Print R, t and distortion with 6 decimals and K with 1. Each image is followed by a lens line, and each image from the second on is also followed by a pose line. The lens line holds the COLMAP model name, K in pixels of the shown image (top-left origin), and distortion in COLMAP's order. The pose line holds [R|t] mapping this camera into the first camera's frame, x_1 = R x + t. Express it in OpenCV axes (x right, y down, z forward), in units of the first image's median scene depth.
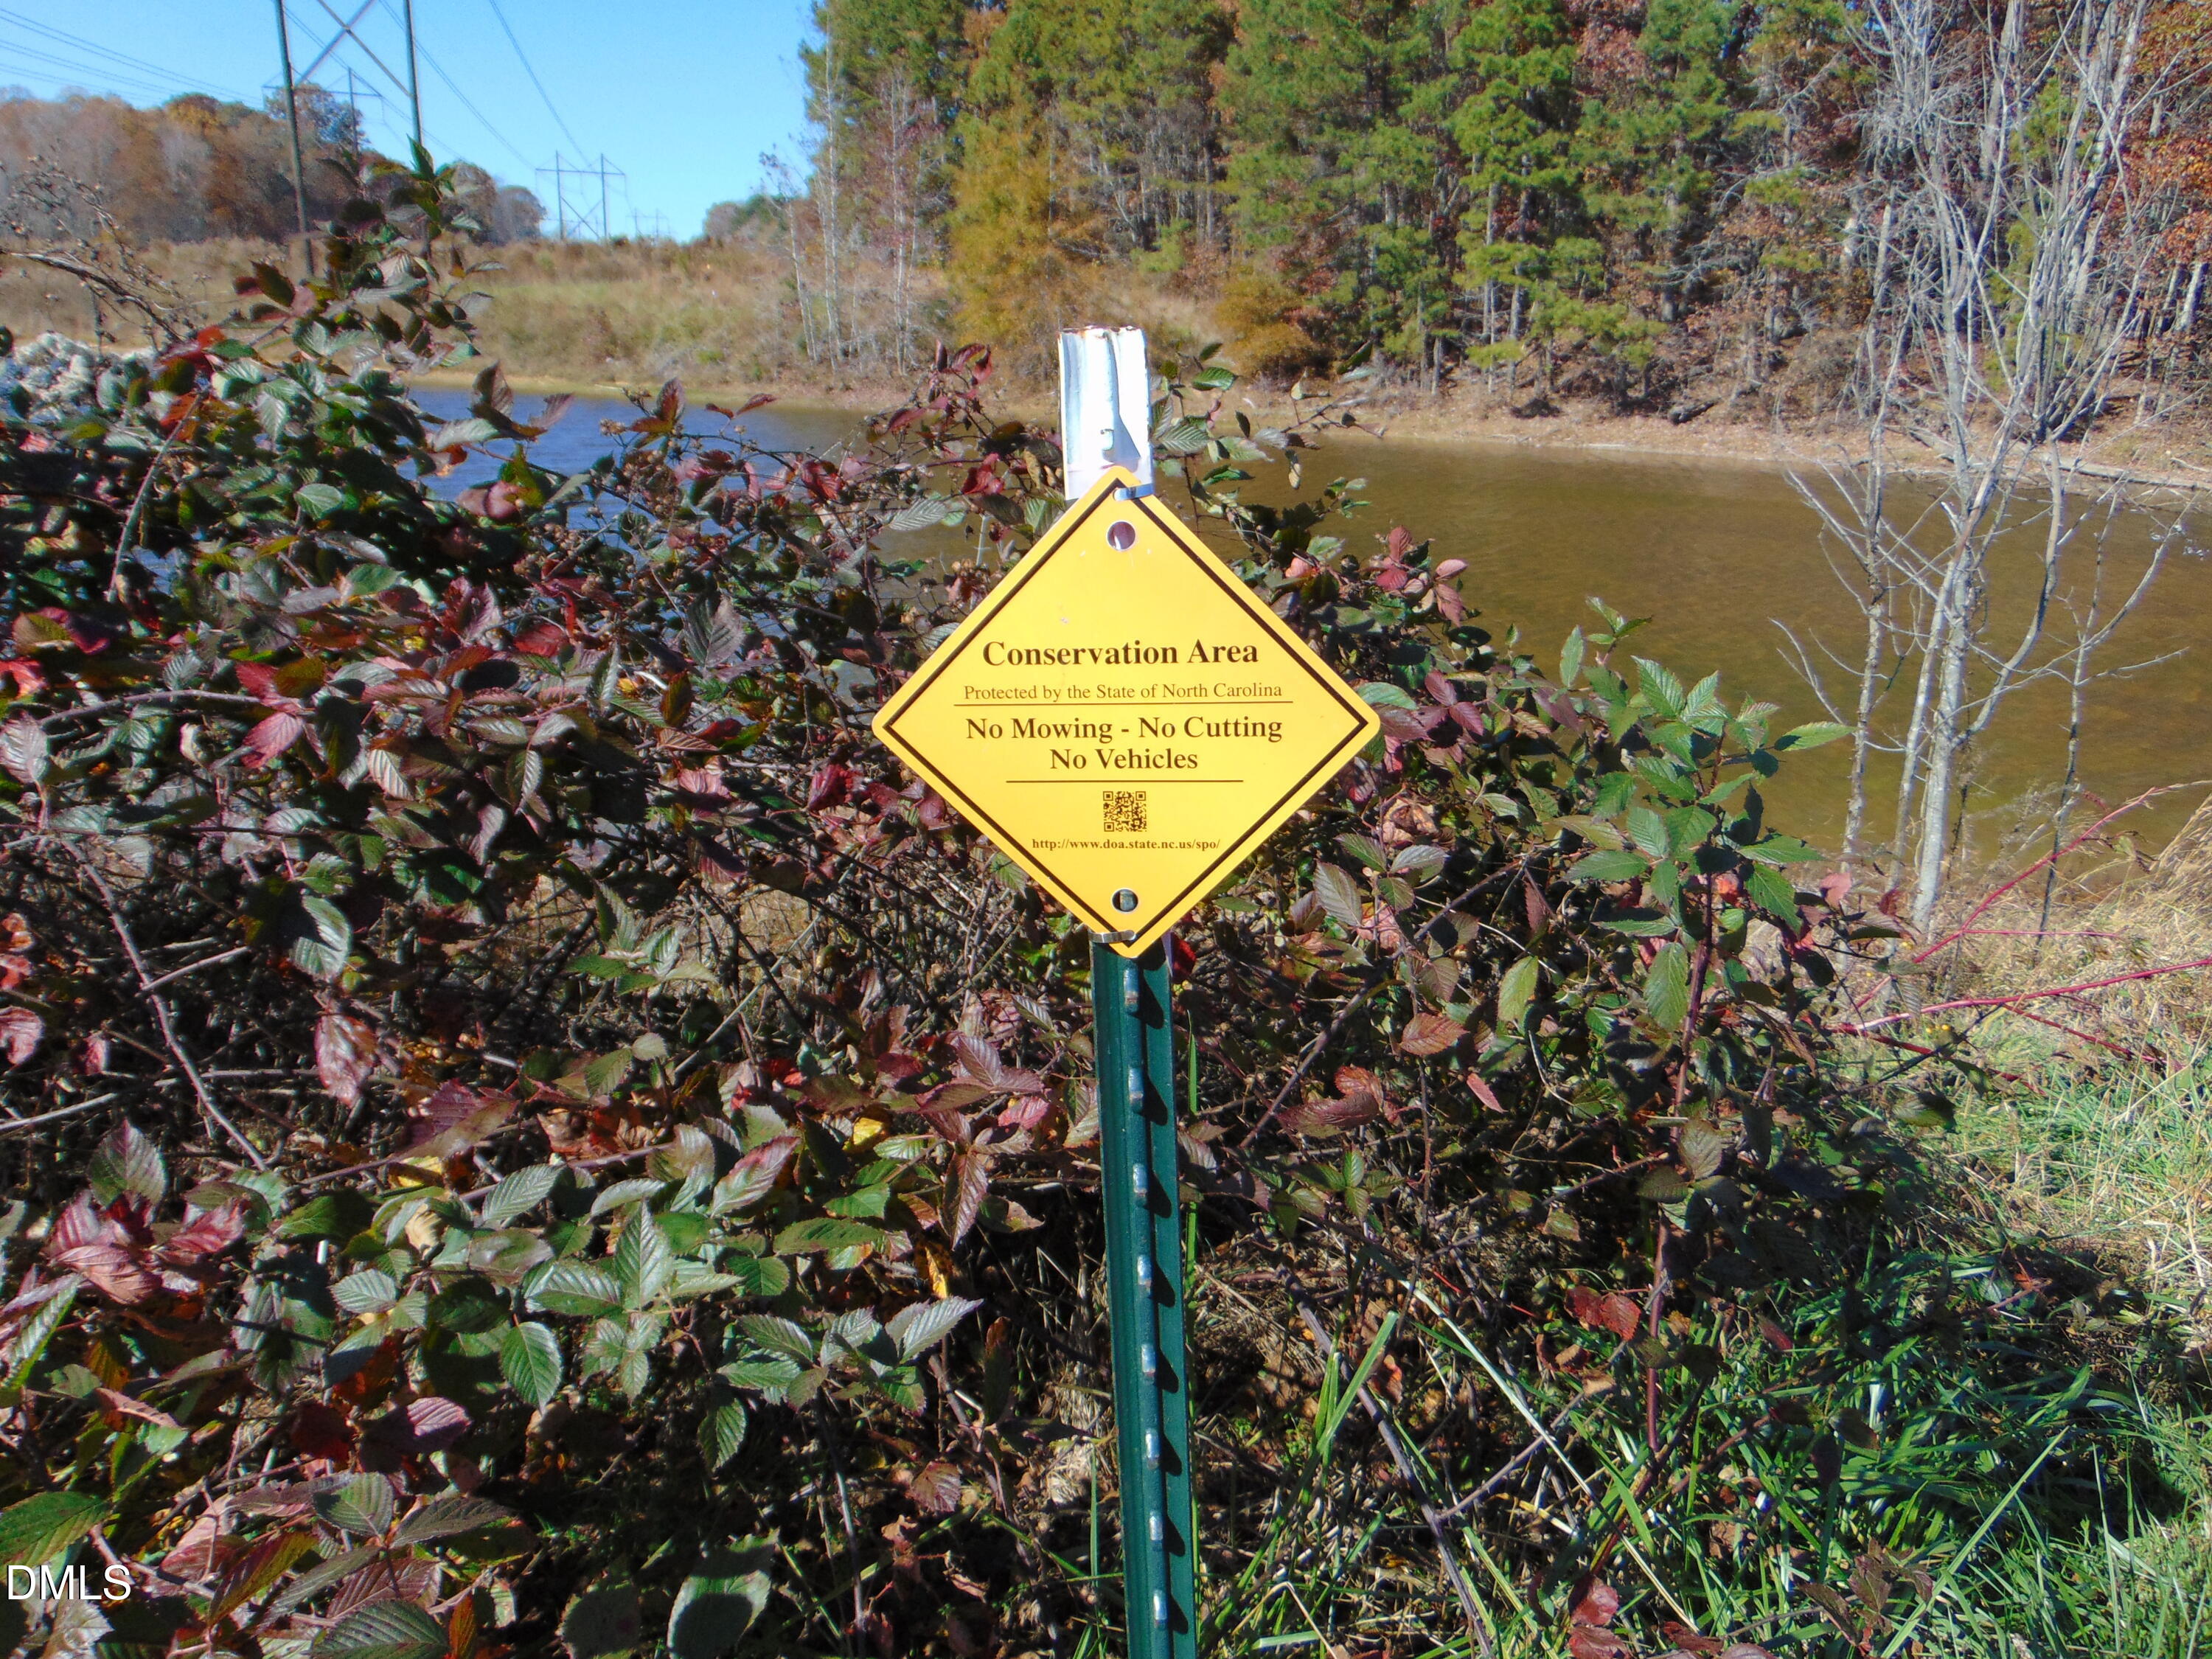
lens RADIAL K [[1719.5, 0, 1106.0], [0, 1719.5, 829.5], [0, 0, 1]] dist [0.001955, 0.091850]
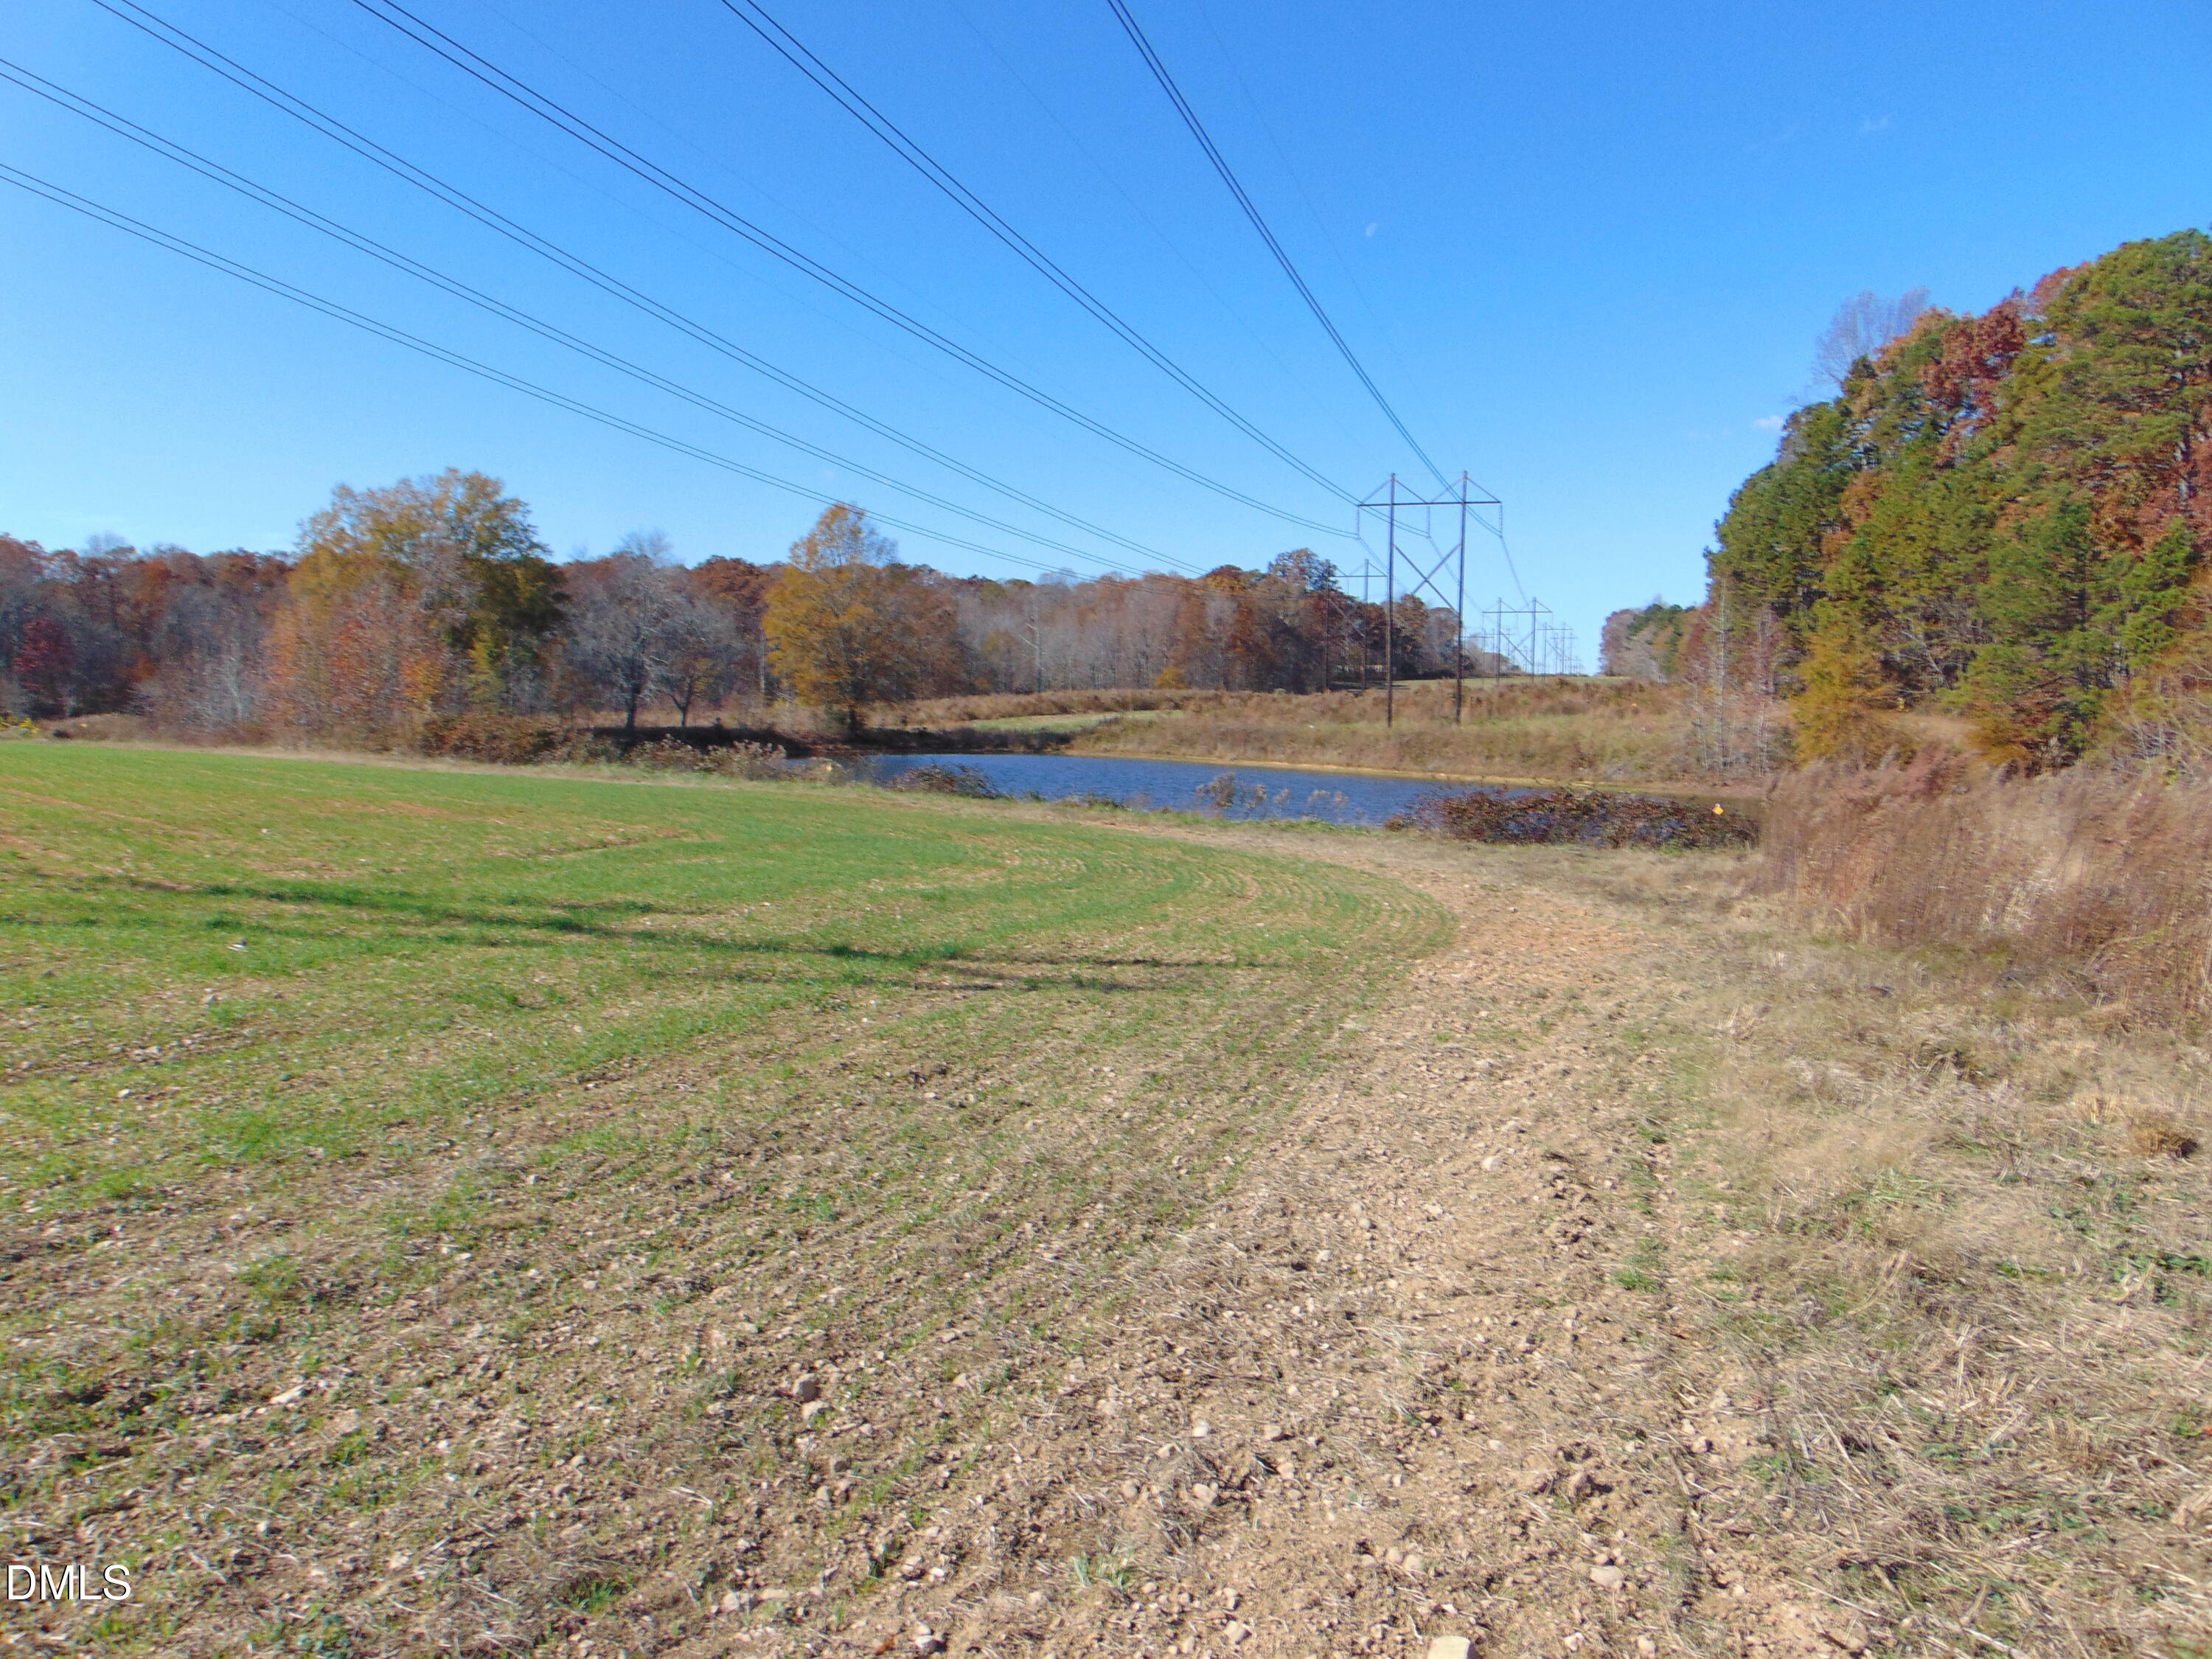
lens RADIAL K [[1719.5, 0, 1106.0], [0, 1719.5, 829.5], [0, 0, 1]] dist [0.001955, 0.091850]
pose [[0.880529, 0.005767, -0.473958, 0.068623], [-0.106824, 0.976615, -0.186576, 0.098577], [0.461798, 0.214916, 0.860554, -0.427216]]
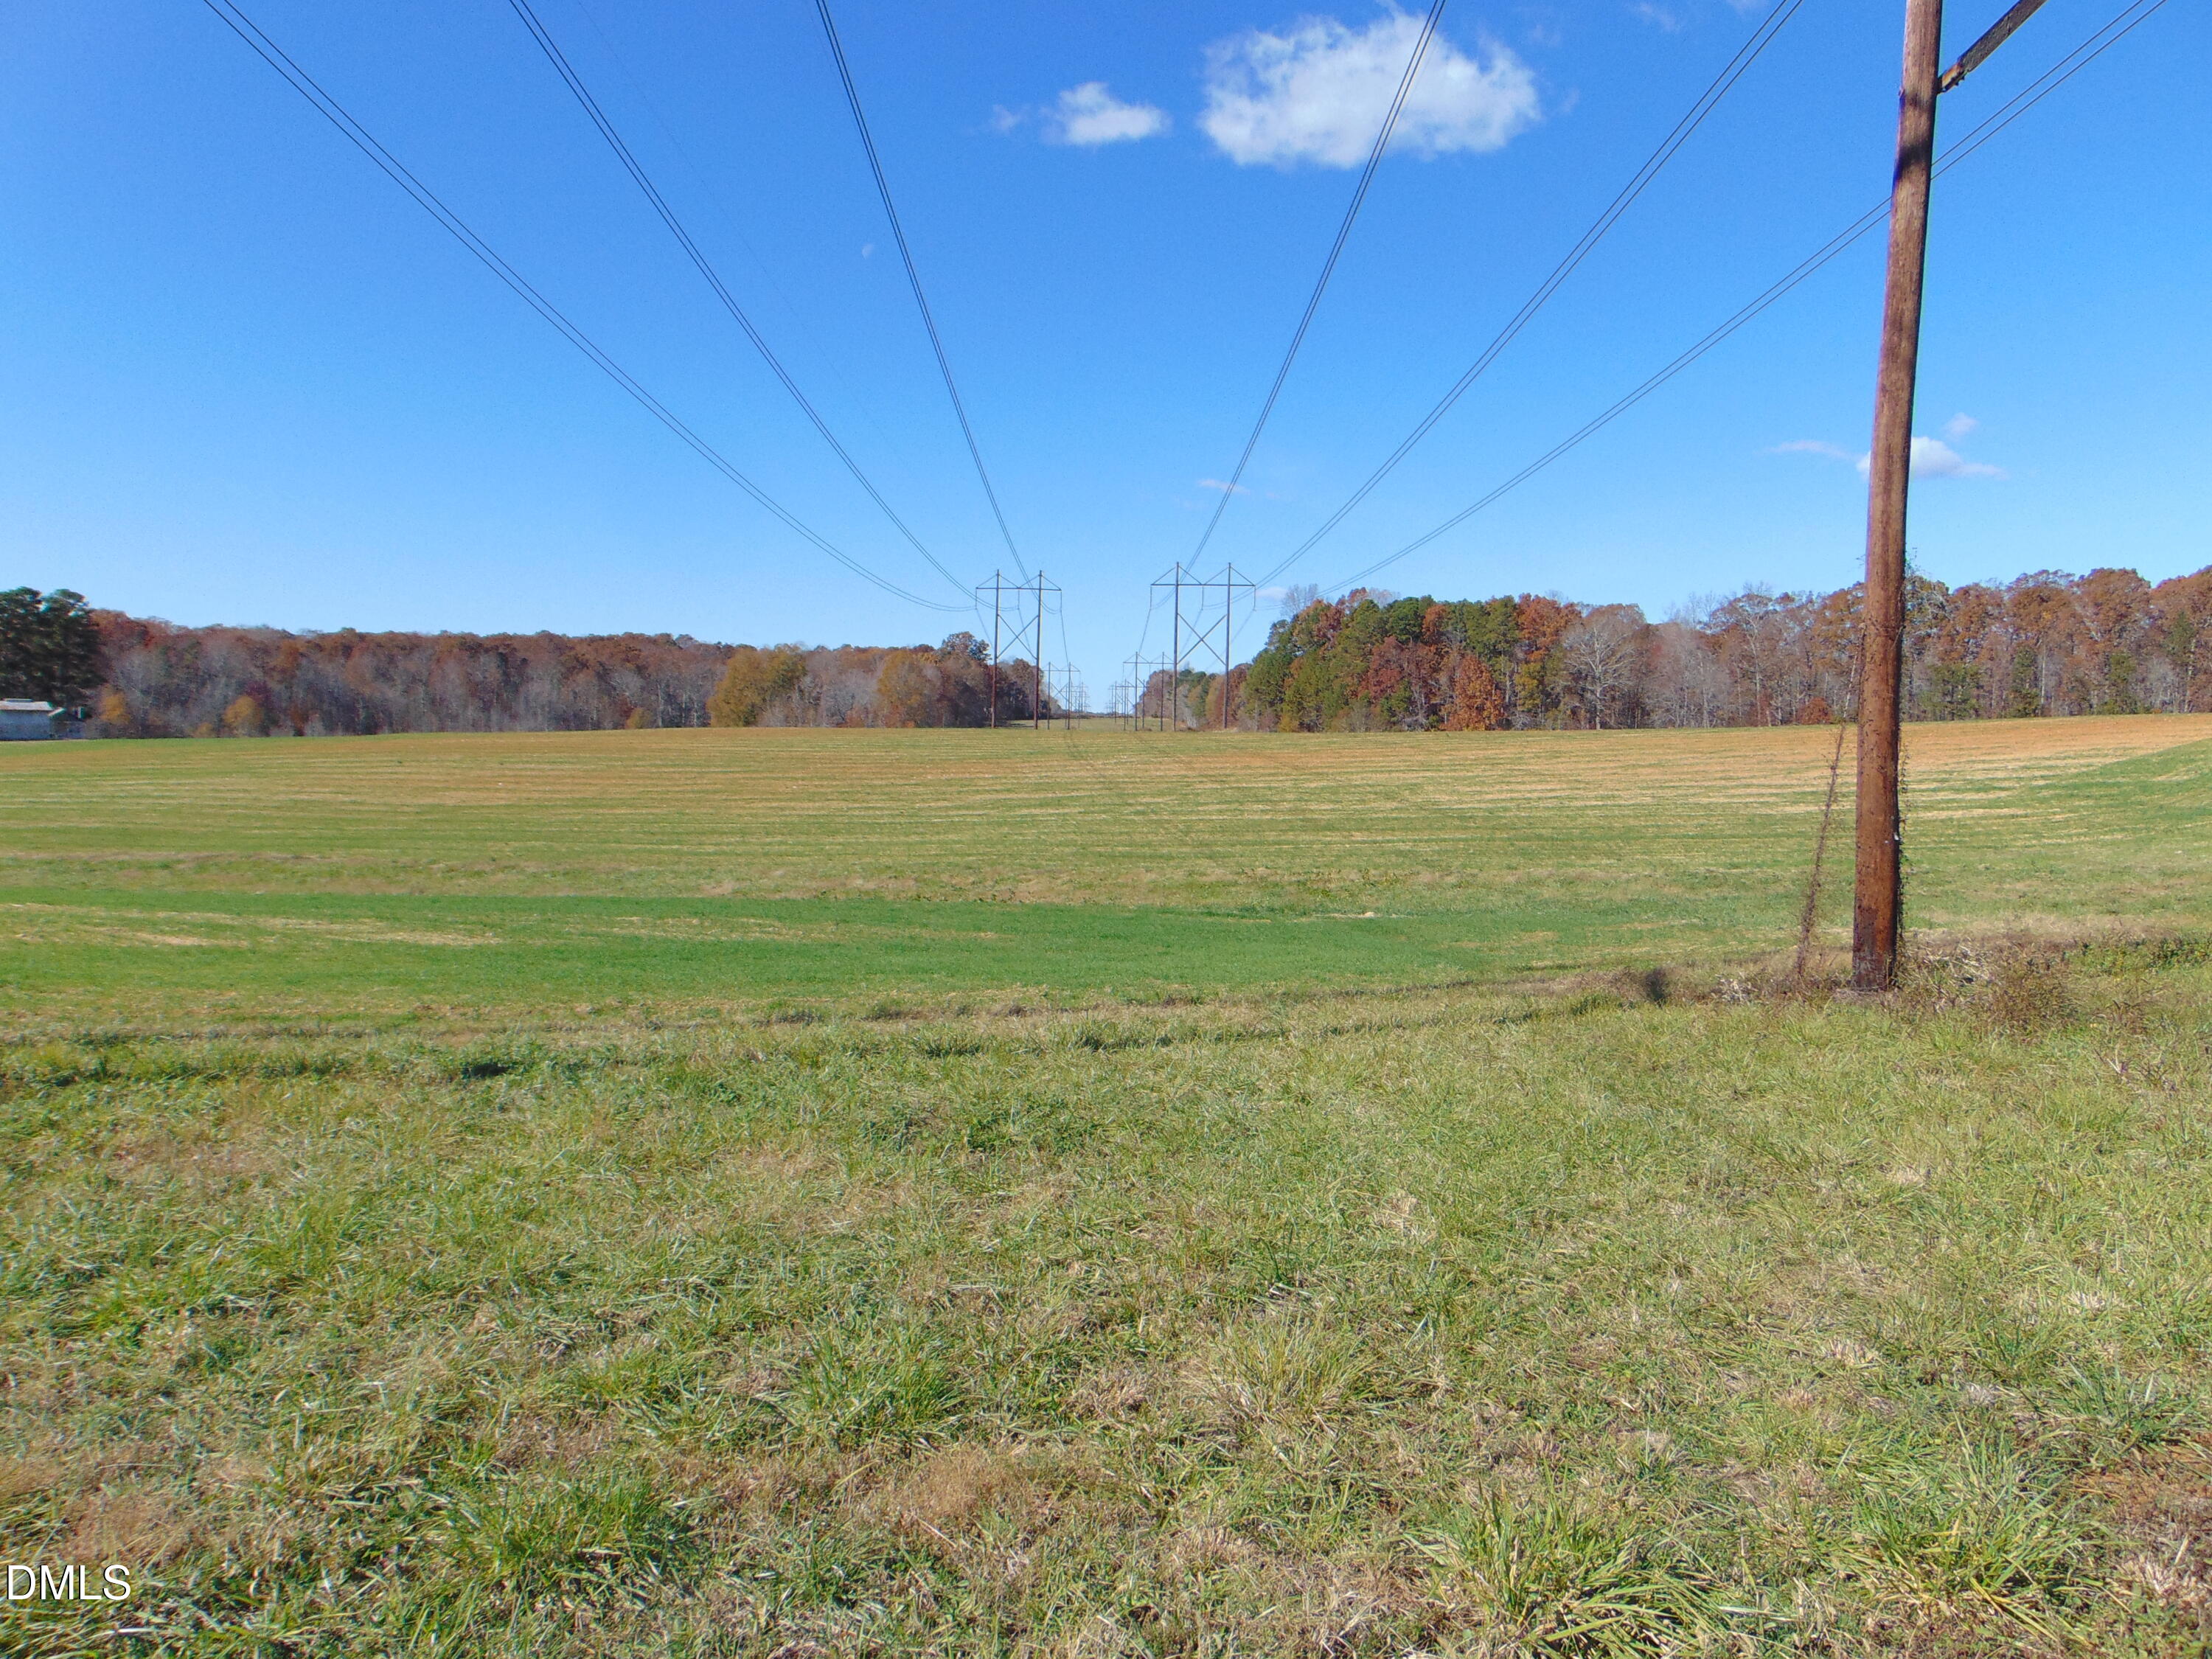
lens RADIAL K [[1719.5, 0, 1106.0], [0, 1719.5, 829.5], [0, 0, 1]] dist [0.001955, 0.091850]
pose [[0.976881, -0.011873, -0.213454, 0.148787], [-0.037356, 0.973615, -0.225120, 0.291324], [0.210495, 0.227890, 0.950662, -1.085427]]
